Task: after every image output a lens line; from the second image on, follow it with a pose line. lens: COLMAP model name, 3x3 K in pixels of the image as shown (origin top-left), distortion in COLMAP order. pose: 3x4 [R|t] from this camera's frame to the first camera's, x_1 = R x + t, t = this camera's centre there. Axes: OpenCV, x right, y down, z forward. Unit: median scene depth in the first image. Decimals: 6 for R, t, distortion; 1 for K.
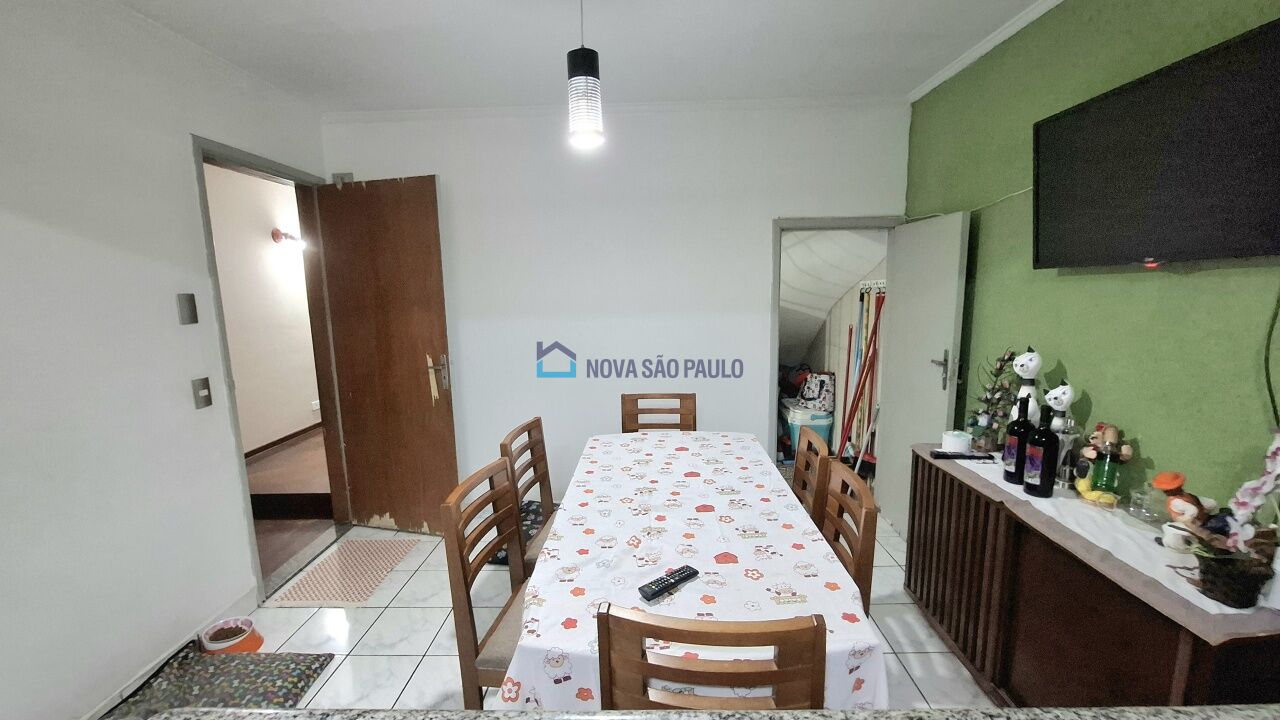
lens RADIAL K [[523.4, 0, 640.0], [0, 523.4, 360.0], [0, 0, 1]] dist [-0.001876, 0.000094]
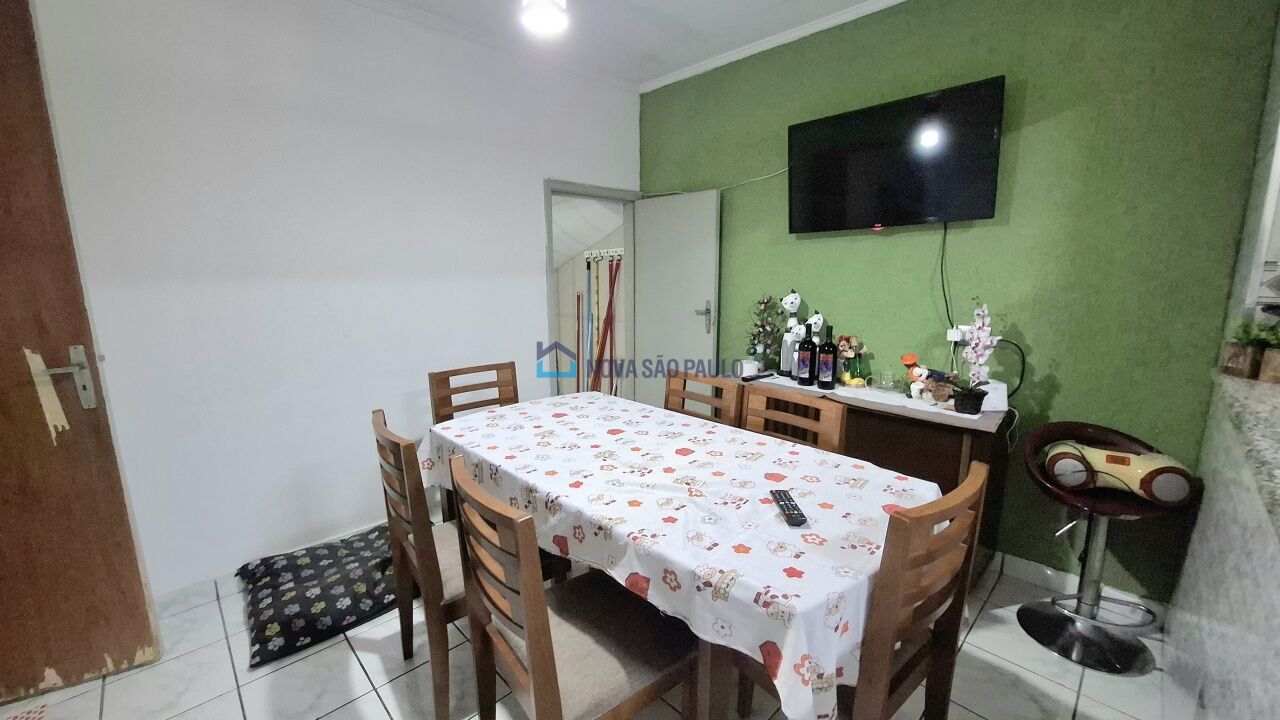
lens RADIAL K [[510.4, 0, 642.2], [0, 510.4, 355.8], [0, 0, 1]] dist [-0.003276, -0.000142]
pose [[0.698358, -0.101655, 0.708493, -0.466888], [0.093646, 0.994331, 0.050362, 0.040486], [-0.709596, 0.031177, 0.703919, 0.302441]]
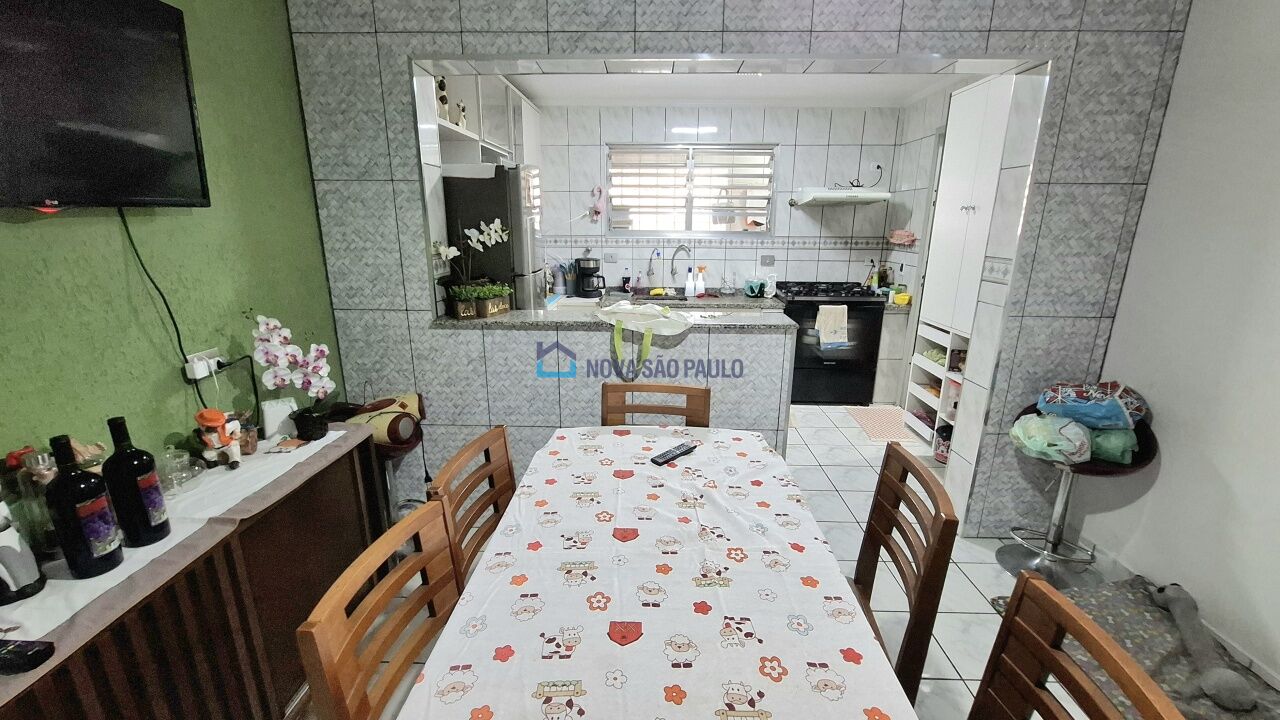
lens RADIAL K [[523.4, 0, 640.0], [0, 523.4, 360.0], [0, 0, 1]] dist [-0.001876, 0.000094]
pose [[-0.999799, 0.012707, 0.015485, 0.070660], [0.017784, 0.918855, 0.394195, -0.187473], [-0.009219, 0.394391, -0.918896, 1.260658]]
